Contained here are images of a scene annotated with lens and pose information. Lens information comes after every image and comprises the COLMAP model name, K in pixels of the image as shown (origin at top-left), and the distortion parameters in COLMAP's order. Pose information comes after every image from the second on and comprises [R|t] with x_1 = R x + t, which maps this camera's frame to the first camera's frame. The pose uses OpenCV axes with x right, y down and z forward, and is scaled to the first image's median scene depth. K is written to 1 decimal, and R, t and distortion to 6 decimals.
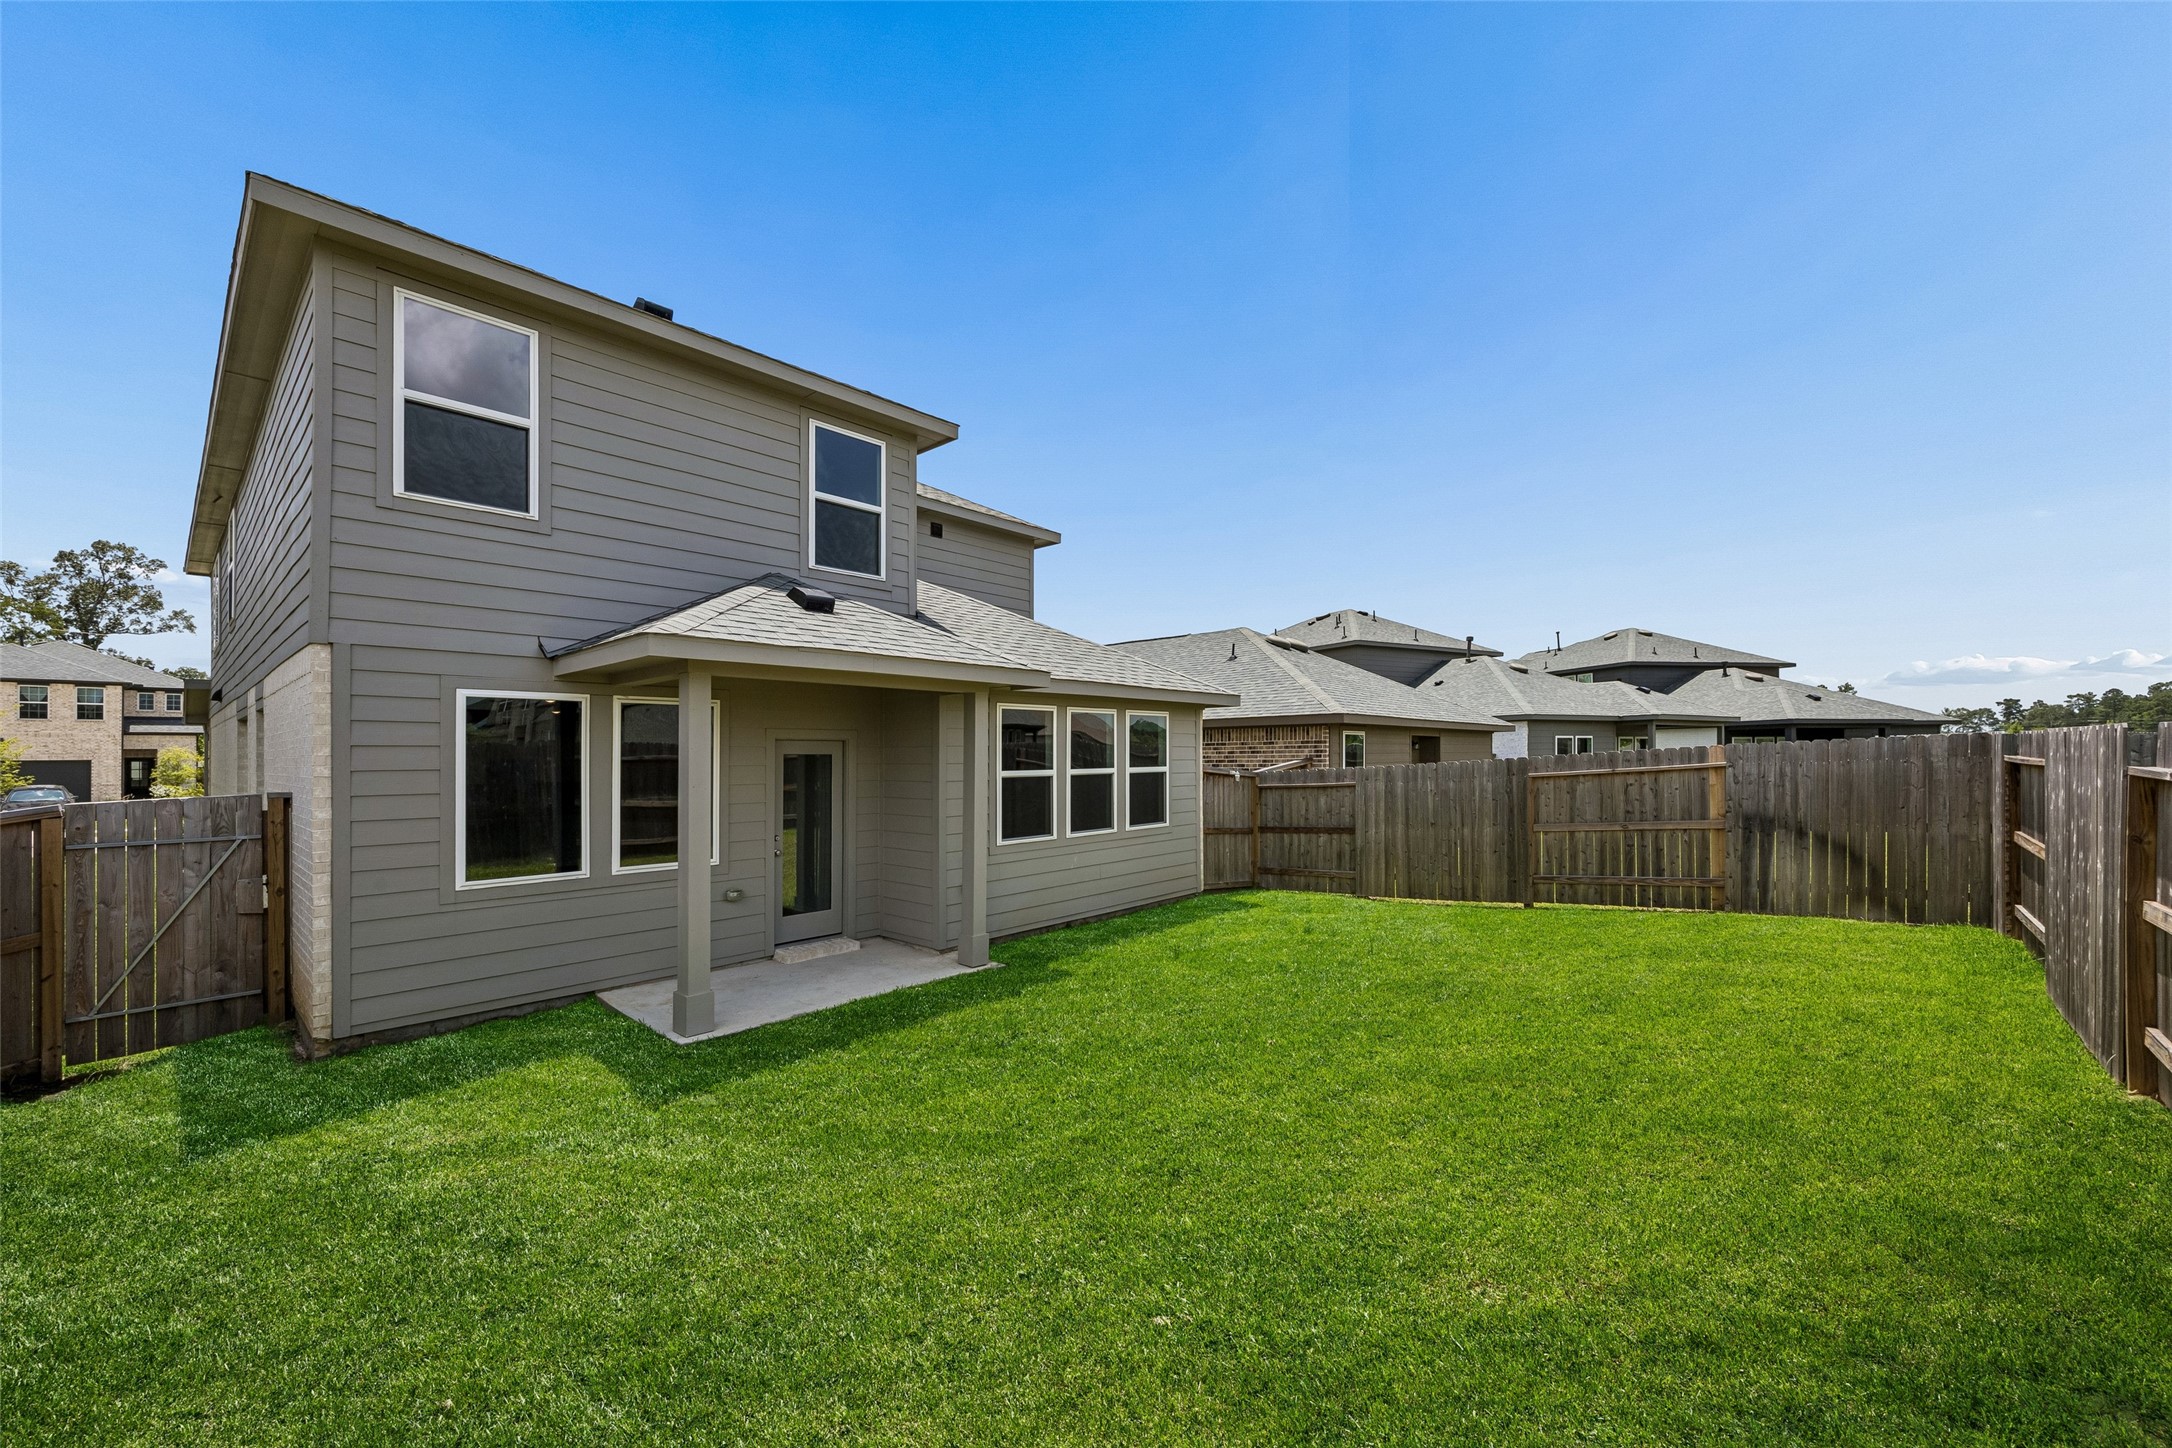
lens RADIAL K [[841.0, 0, 1086.0], [0, 841.0, 724.0], [0, 0, 1]] dist [-0.001321, 0.000035]
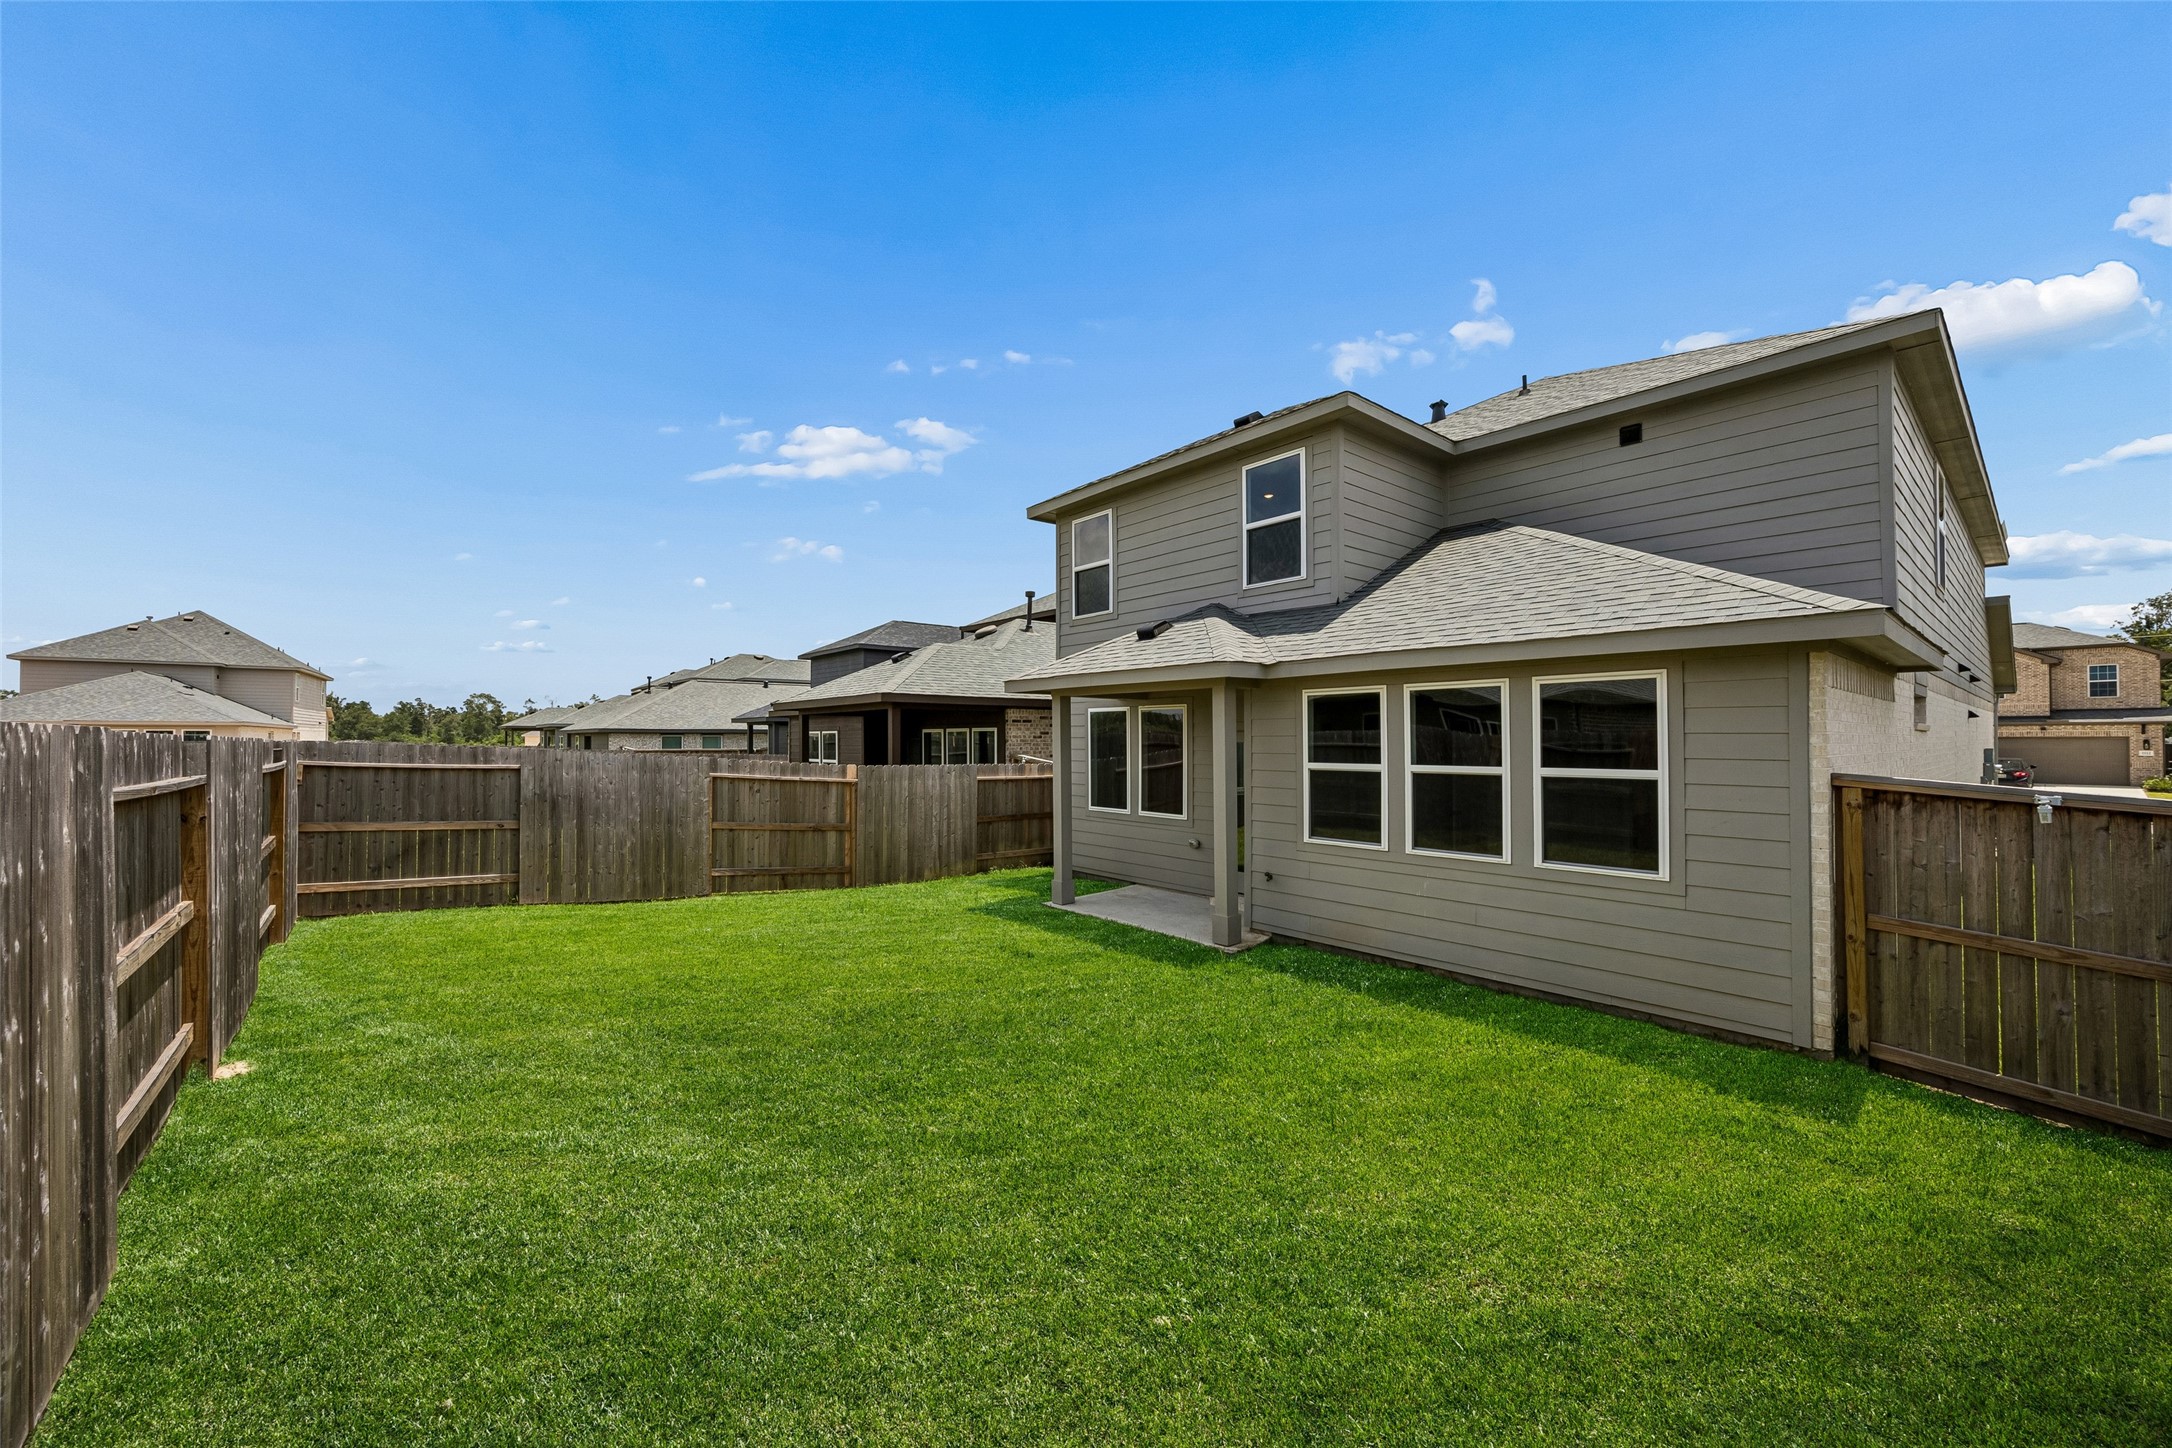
lens RADIAL K [[841.0, 0, 1086.0], [0, 841.0, 724.0], [0, 0, 1]] dist [-0.001321, 0.000035]
pose [[-0.133155, -0.022331, -0.990844, 0.786552], [0.026452, 0.999310, -0.026076, 0.028959], [0.990742, -0.029682, -0.132472, 0.814209]]
